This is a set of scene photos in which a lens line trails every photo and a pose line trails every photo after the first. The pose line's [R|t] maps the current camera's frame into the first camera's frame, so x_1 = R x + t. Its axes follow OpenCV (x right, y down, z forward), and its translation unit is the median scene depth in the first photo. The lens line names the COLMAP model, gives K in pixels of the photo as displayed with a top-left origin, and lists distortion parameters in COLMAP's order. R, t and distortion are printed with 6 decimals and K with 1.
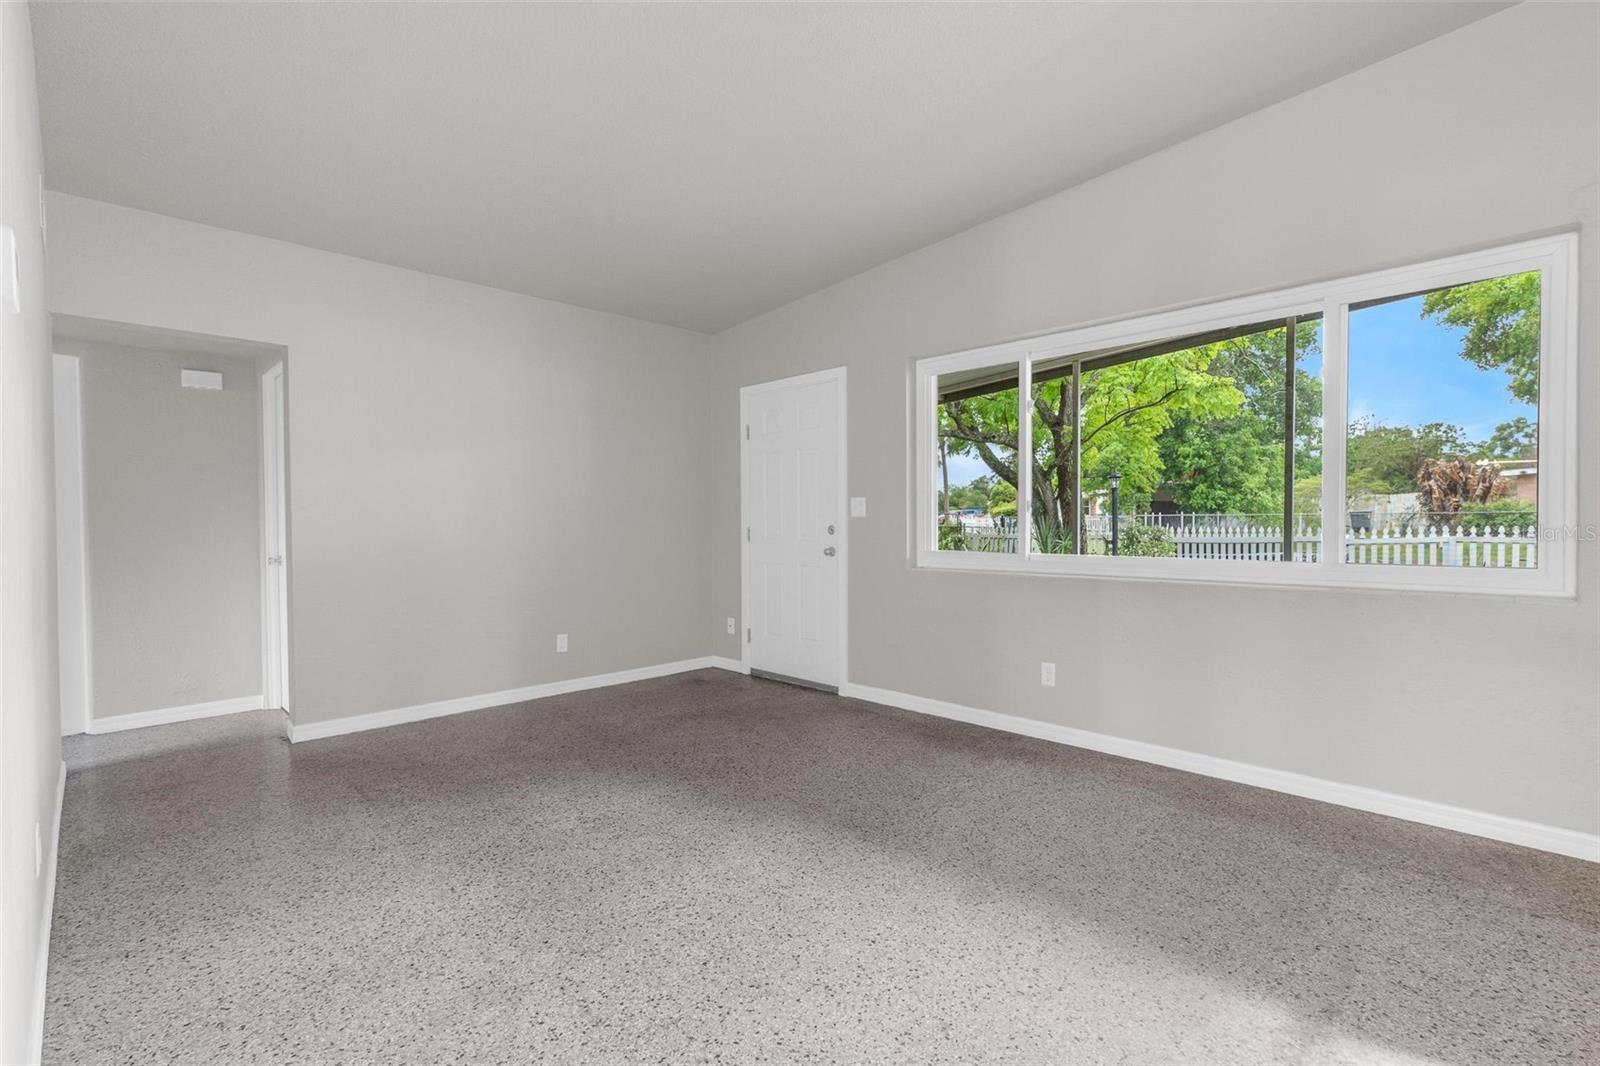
lens RADIAL K [[724.2, 0, 819.1], [0, 724.2, 532.3], [0, 0, 1]] dist [-0.010005, 0.002686]
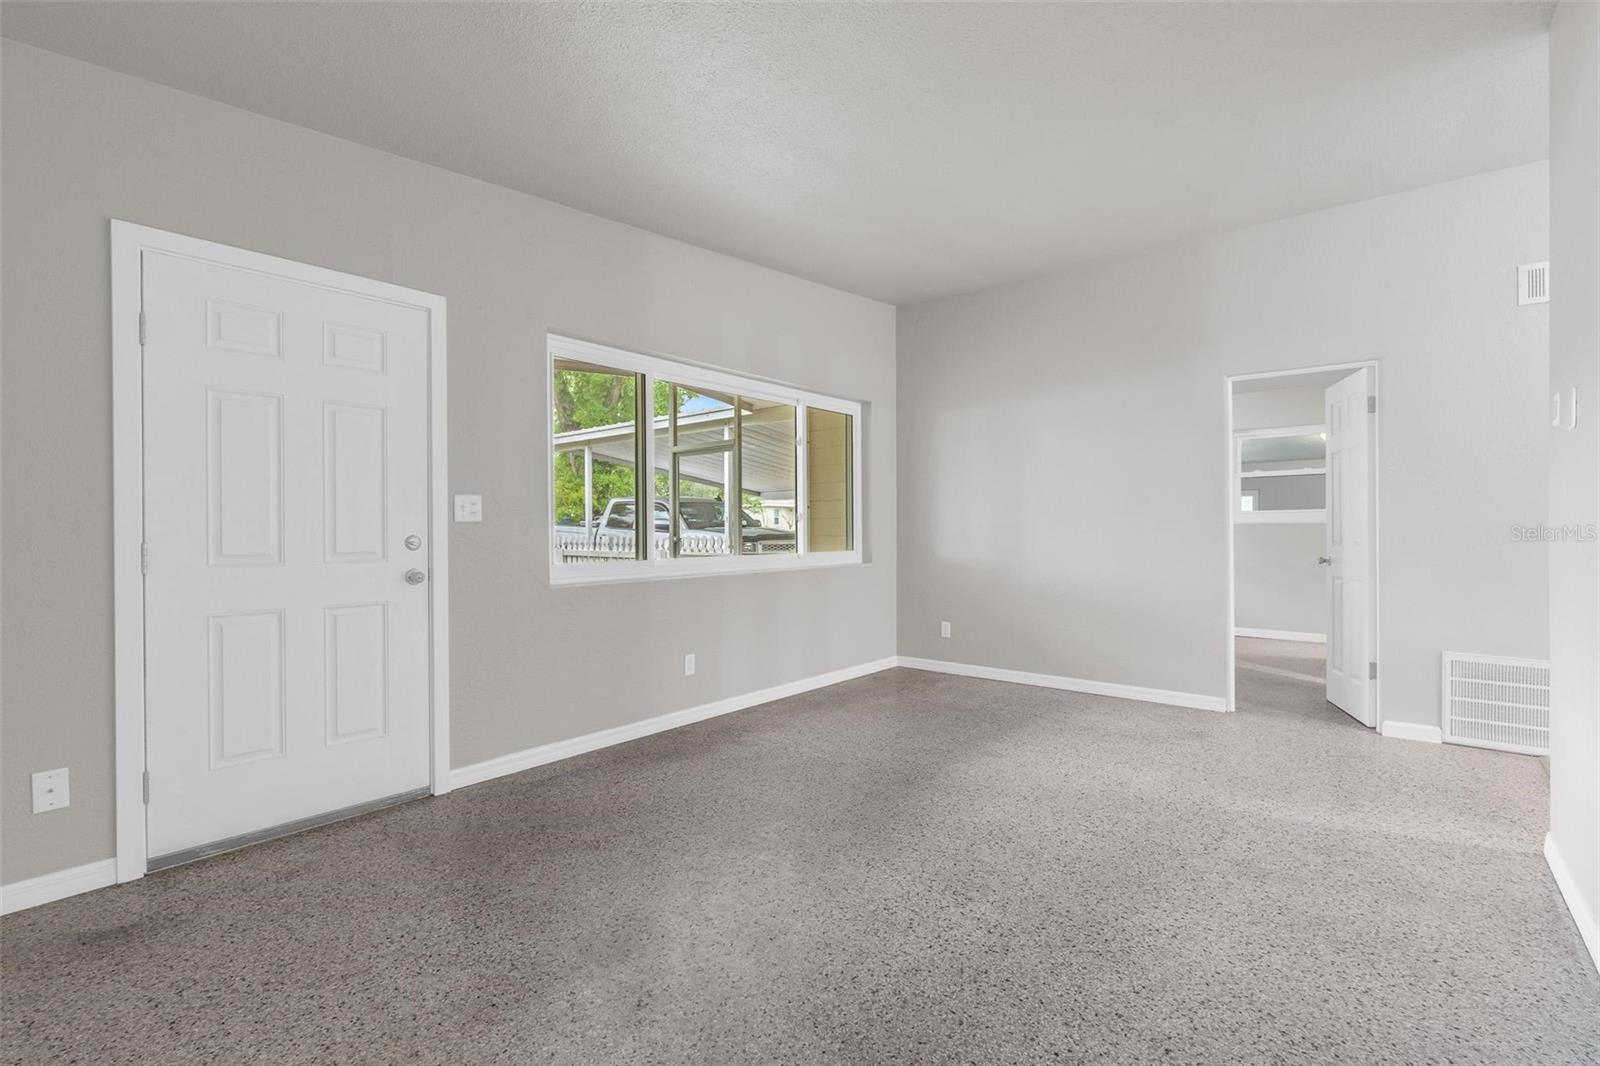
lens RADIAL K [[724.2, 0, 795.8], [0, 724.2, 530.1], [0, 0, 1]] dist [-0.010005, 0.002686]
pose [[-0.080281, 0.002812, 0.996768, -0.566153], [0.019498, 0.999809, -0.001250, -0.006119], [-0.996582, 0.019335, -0.080321, 0.636095]]
